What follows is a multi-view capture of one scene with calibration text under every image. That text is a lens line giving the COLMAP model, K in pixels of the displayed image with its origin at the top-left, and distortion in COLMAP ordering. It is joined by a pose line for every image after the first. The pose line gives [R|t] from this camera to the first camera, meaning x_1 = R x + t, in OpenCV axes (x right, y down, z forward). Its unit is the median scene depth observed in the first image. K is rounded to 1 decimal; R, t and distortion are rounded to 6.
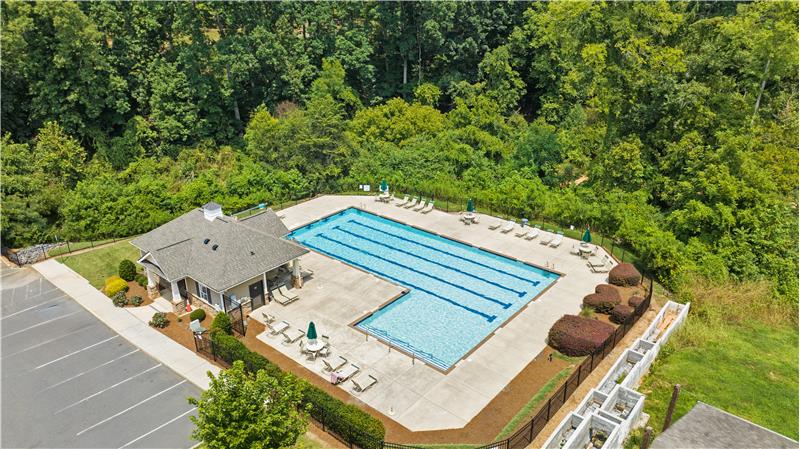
lens RADIAL K [[564.8, 0, 400.5], [0, 564.8, 224.1], [0, 0, 1]] dist [-0.022188, 0.012575]
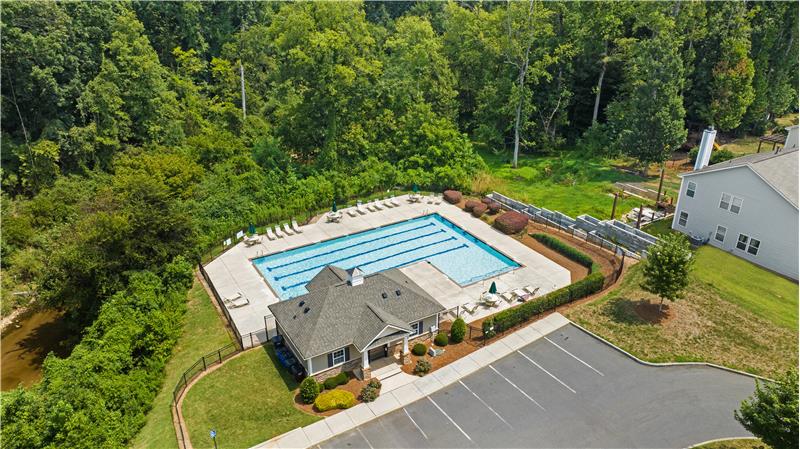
lens RADIAL K [[564.8, 0, 400.7], [0, 564.8, 224.3], [0, 0, 1]] dist [-0.022188, 0.012575]
pose [[0.310161, -0.392592, 0.865836, -0.951679], [0.367855, 0.889369, 0.271488, -0.292621], [-0.876632, 0.234297, 0.420264, 0.376457]]
